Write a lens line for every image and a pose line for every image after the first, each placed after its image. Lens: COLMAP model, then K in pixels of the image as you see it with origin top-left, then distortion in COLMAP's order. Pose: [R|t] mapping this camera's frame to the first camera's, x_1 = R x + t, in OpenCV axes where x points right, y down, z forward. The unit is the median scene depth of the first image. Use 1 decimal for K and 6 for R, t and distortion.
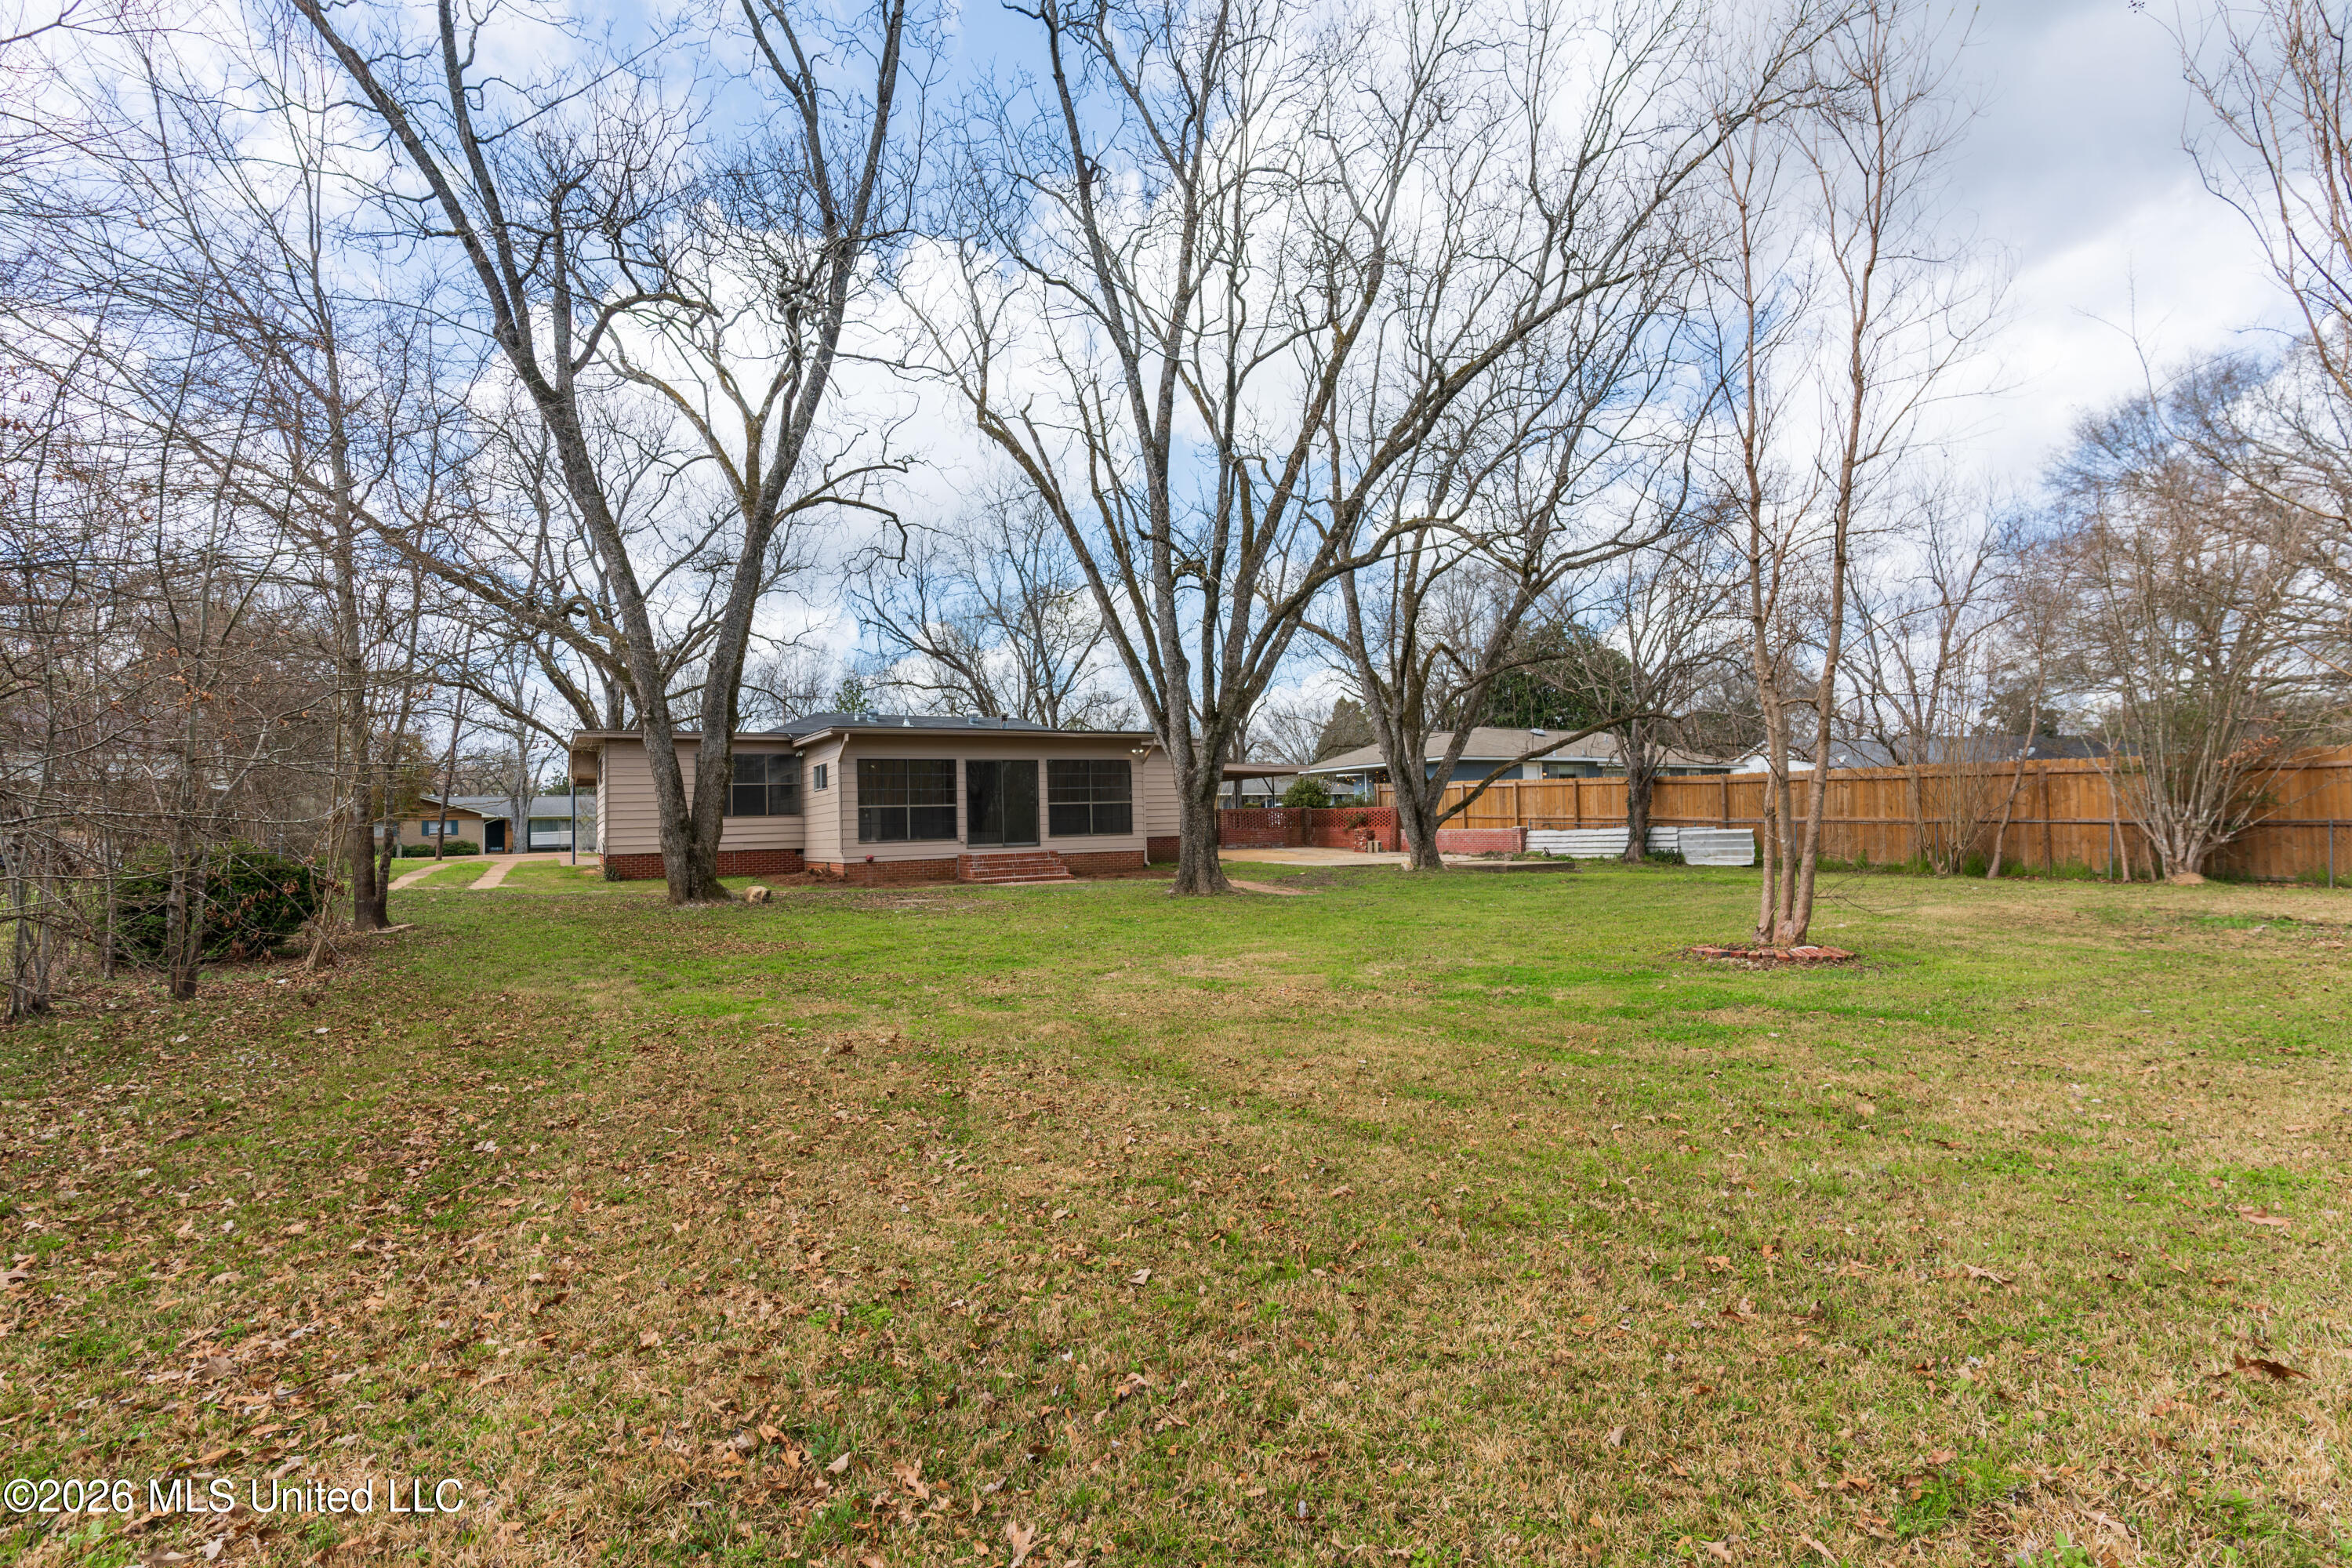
lens RADIAL K [[1141.1, 0, 1190.9], [0, 1141.1, 778.4], [0, 0, 1]] dist [0.001239, 0.001320]
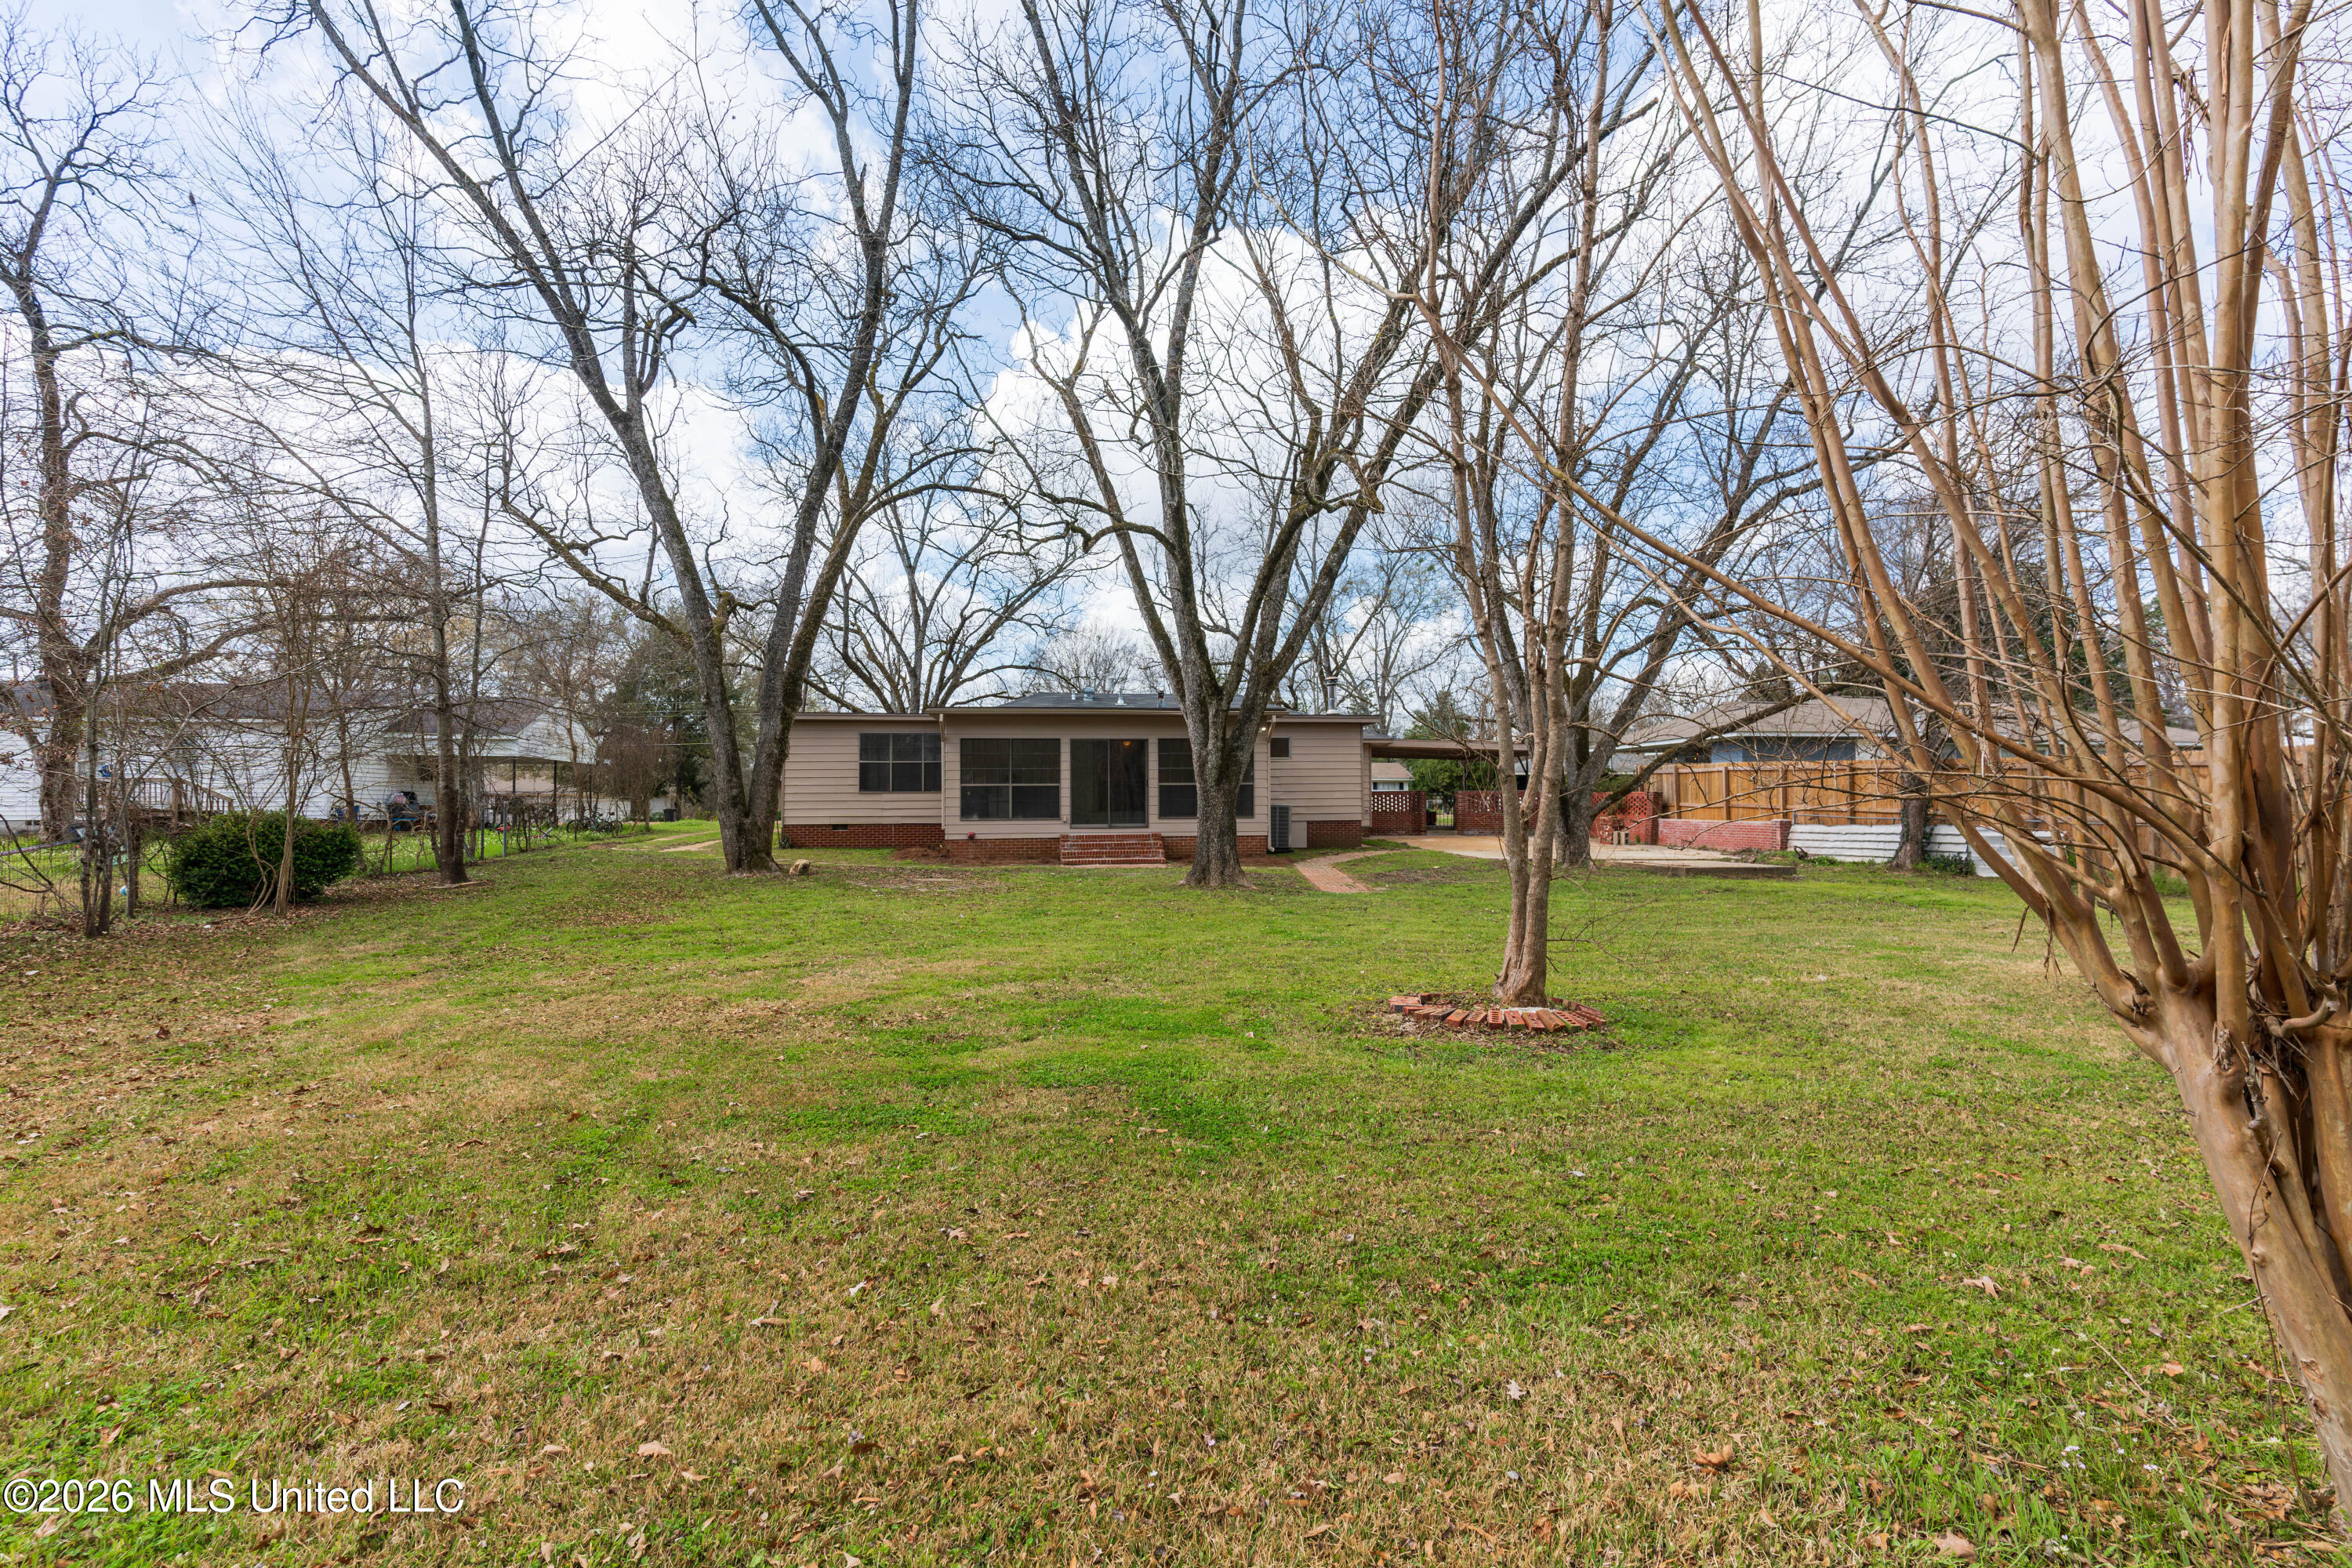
lens RADIAL K [[1141.1, 0, 1180.6], [0, 1141.1, 787.0], [0, 0, 1]] dist [0.001239, 0.001320]
pose [[0.923372, 0.015267, -0.383602, 0.266281], [-0.003801, 0.999524, 0.030630, -0.005426], [0.383887, -0.026825, 0.922990, 0.114076]]
